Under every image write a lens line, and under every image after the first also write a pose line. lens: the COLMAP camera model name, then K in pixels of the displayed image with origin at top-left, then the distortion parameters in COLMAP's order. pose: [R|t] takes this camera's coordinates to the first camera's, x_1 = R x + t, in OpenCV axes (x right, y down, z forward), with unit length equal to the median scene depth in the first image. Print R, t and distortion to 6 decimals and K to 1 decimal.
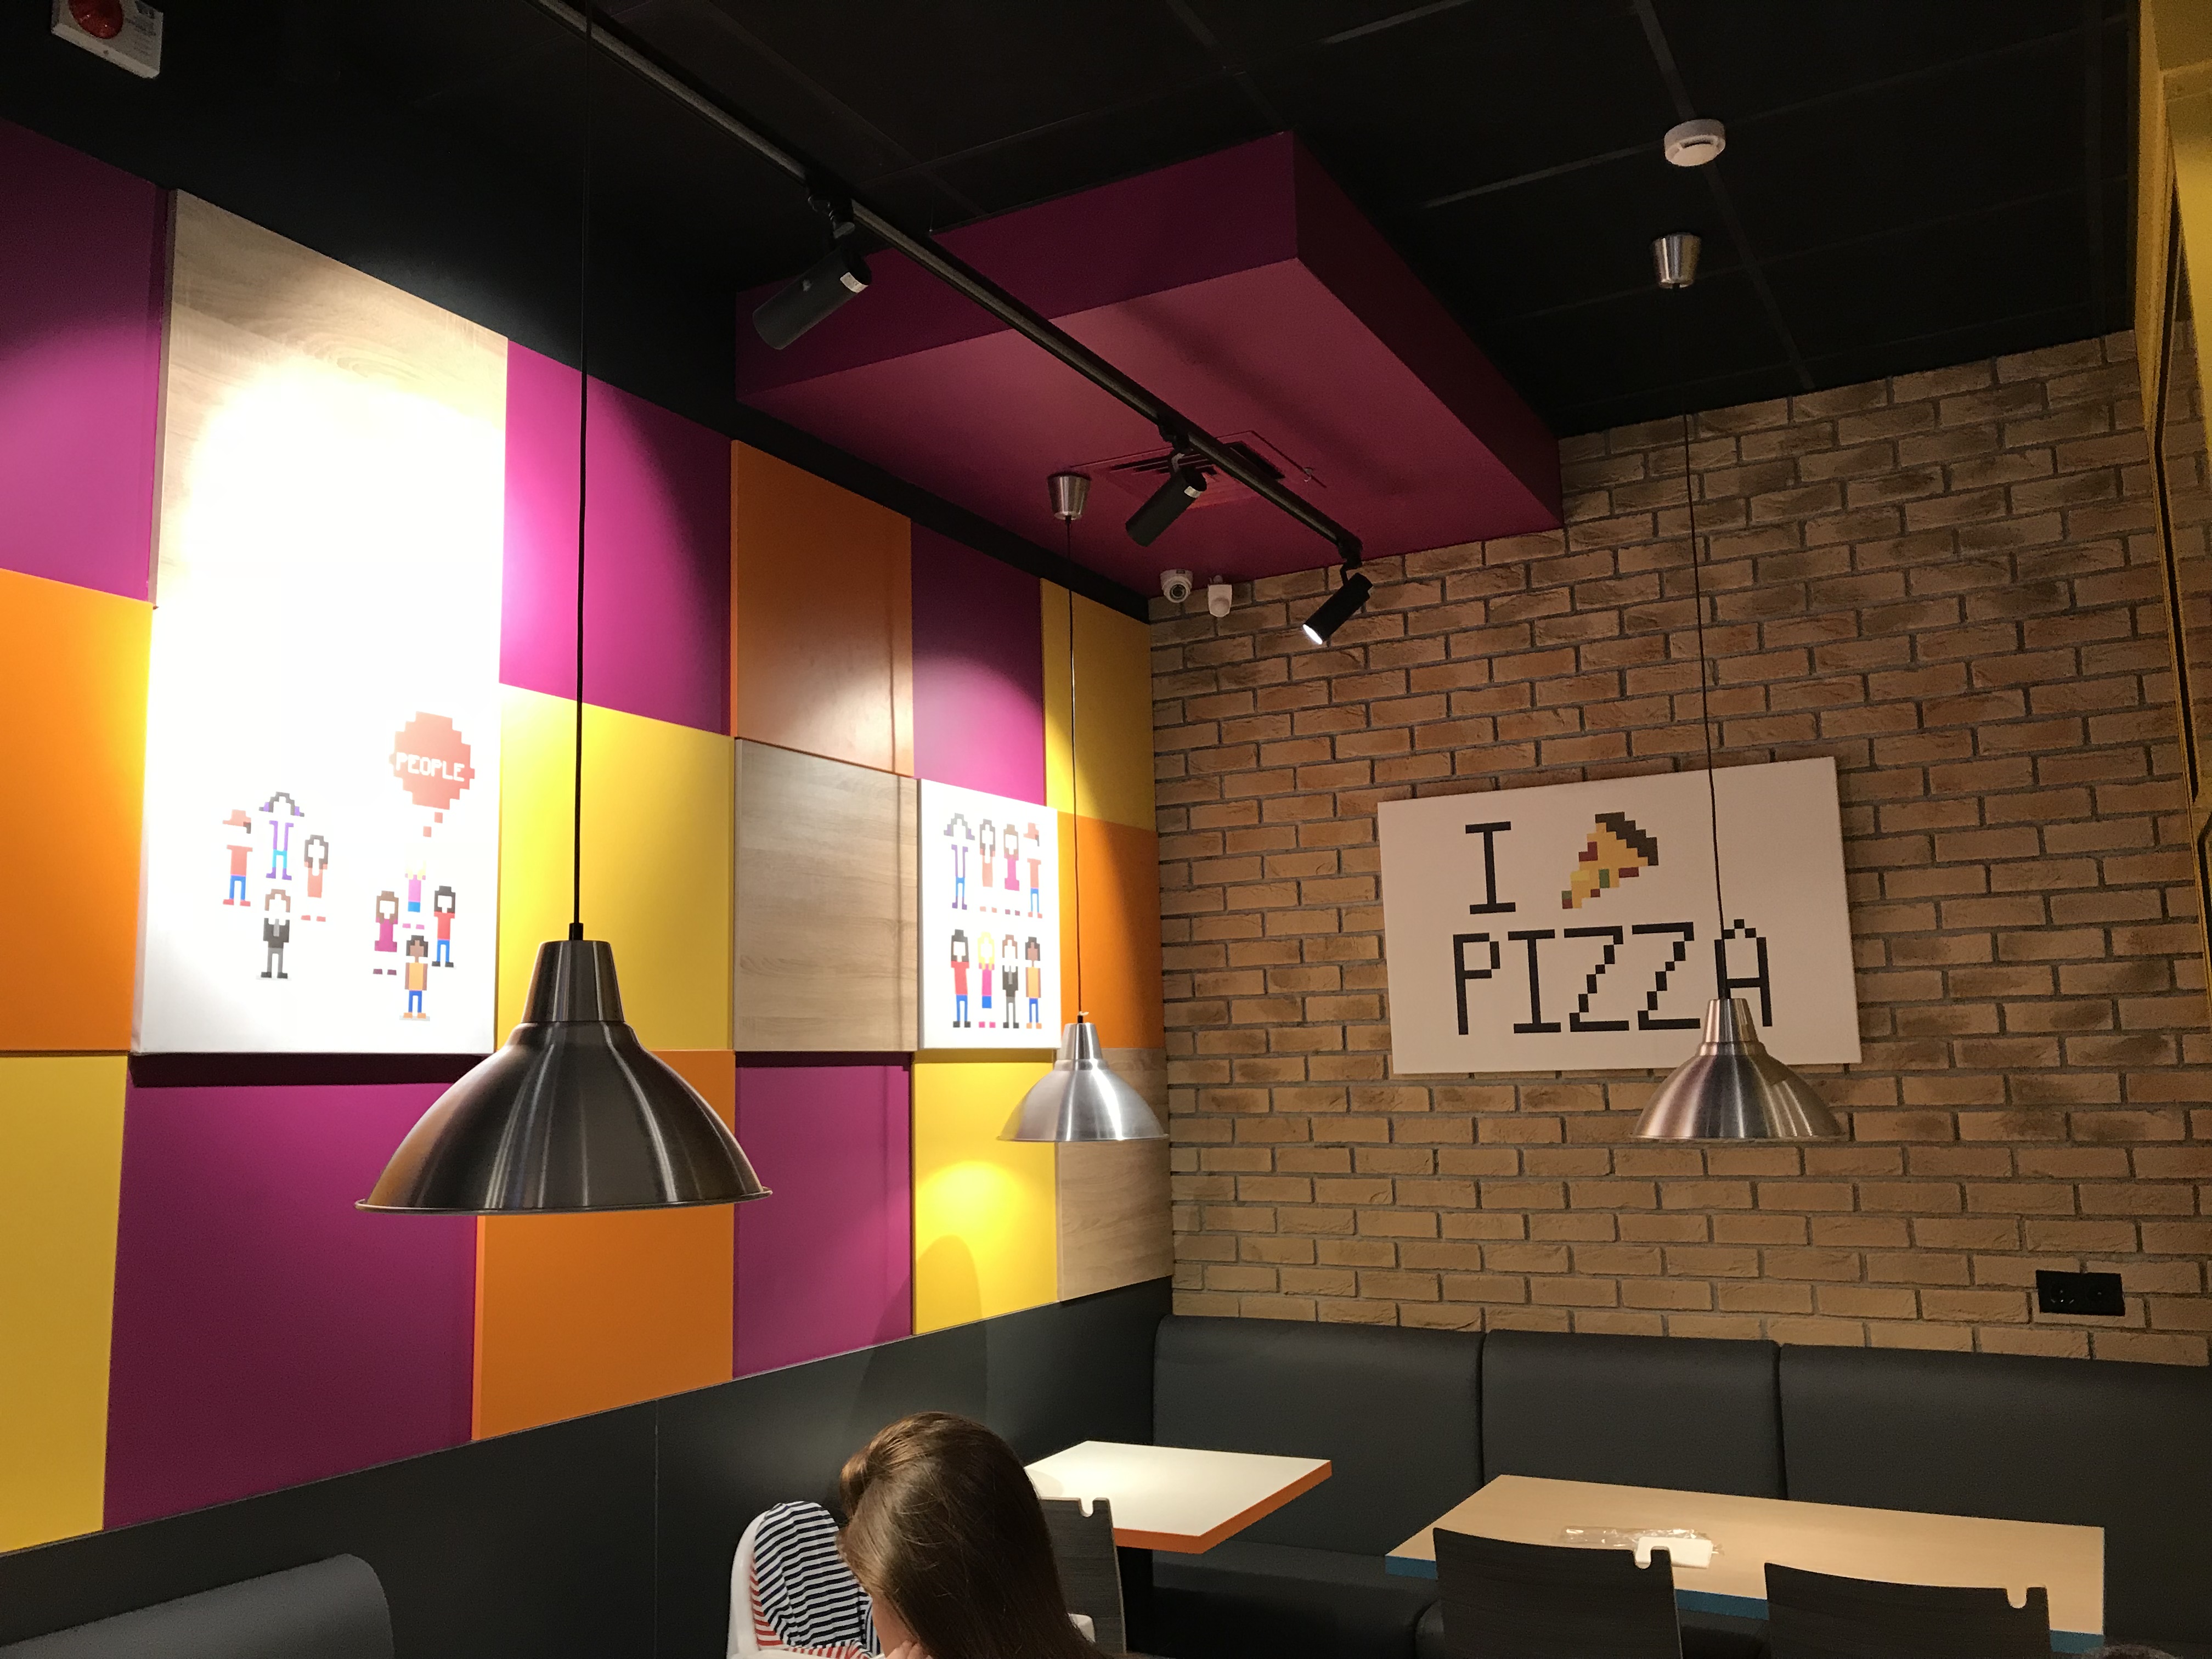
lens RADIAL K [[1809.6, 0, 1090.5], [0, 1809.6, 818.4], [0, 0, 1]] dist [0.164694, -0.487516]
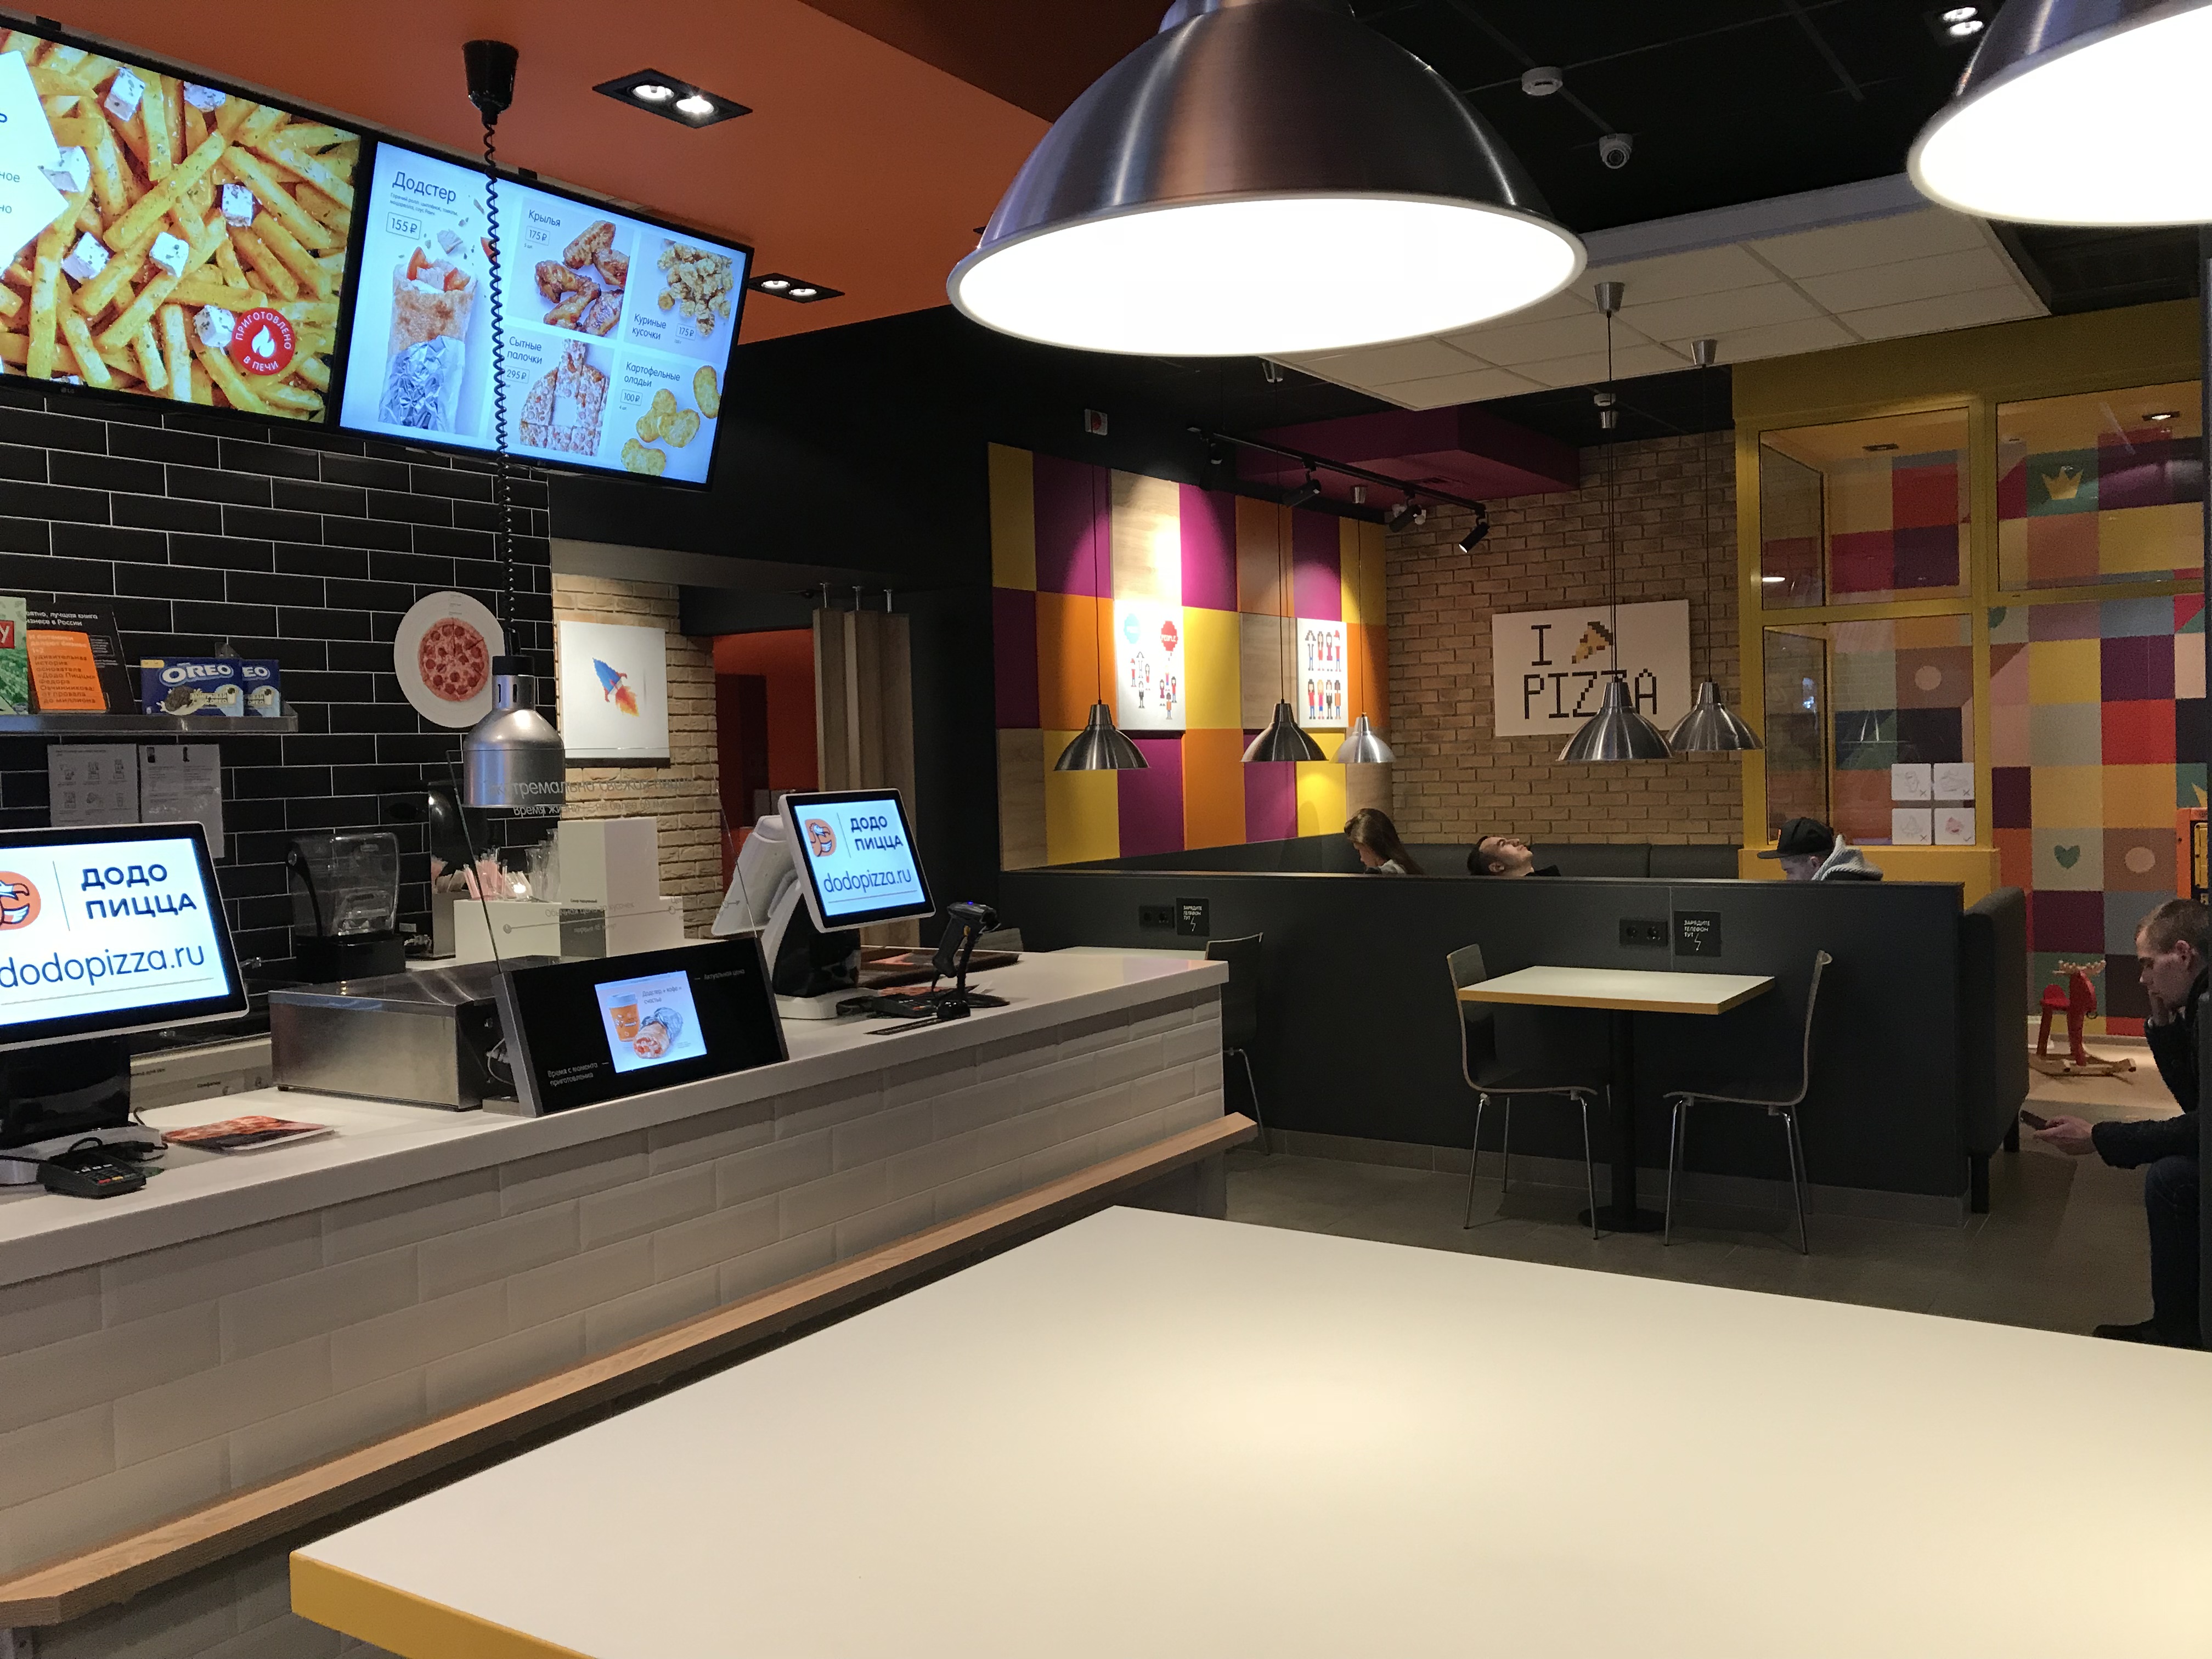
lens RADIAL K [[1809.6, 0, 1090.5], [0, 1809.6, 818.4], [0, 0, 1]] dist [0.164694, -0.487516]
pose [[0.996510, -0.002729, -0.083424, -0.151996], [0.017356, 0.984395, 0.175116, -0.171432], [0.081644, -0.175953, 0.981007, -1.330469]]
